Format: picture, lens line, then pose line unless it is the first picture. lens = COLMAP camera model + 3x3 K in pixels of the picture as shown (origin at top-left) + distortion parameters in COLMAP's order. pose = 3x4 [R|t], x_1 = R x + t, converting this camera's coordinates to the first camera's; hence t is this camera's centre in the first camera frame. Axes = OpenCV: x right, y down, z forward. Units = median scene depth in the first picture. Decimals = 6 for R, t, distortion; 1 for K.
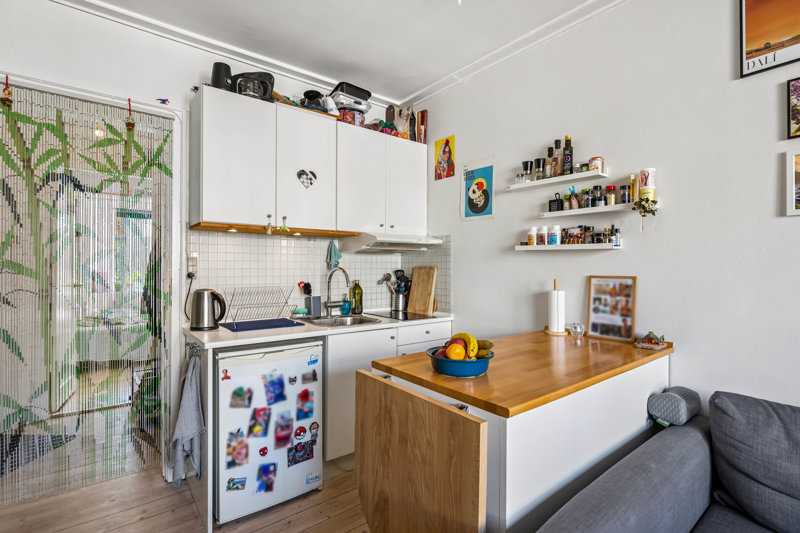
lens RADIAL K [[386.7, 0, 402.2], [0, 386.7, 265.9], [0, 0, 1]] dist [-0.006339, 0.000613]
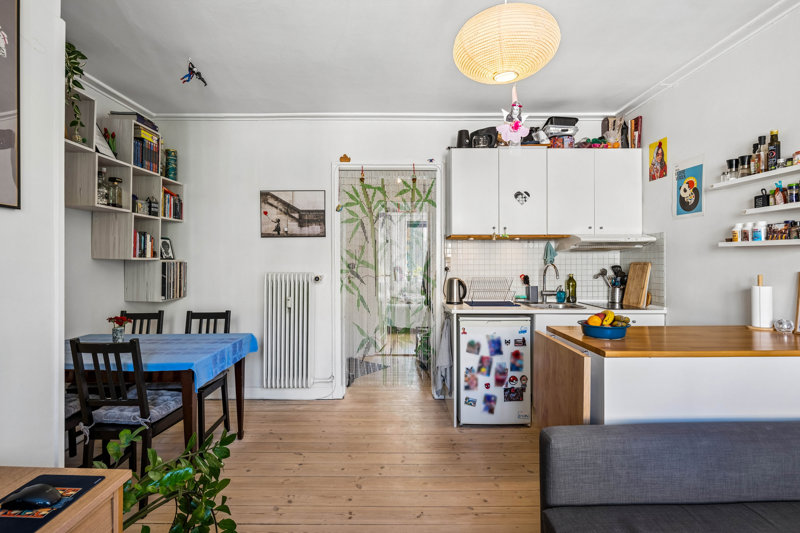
lens RADIAL K [[386.7, 0, 399.3], [0, 386.7, 262.7], [0, 0, 1]] dist [-0.006339, 0.000613]
pose [[0.790421, -0.003469, -0.612554, 0.269888], [0.004833, 0.999988, 0.000573, -0.002576], [0.612545, -0.003414, 0.790428, -0.368321]]
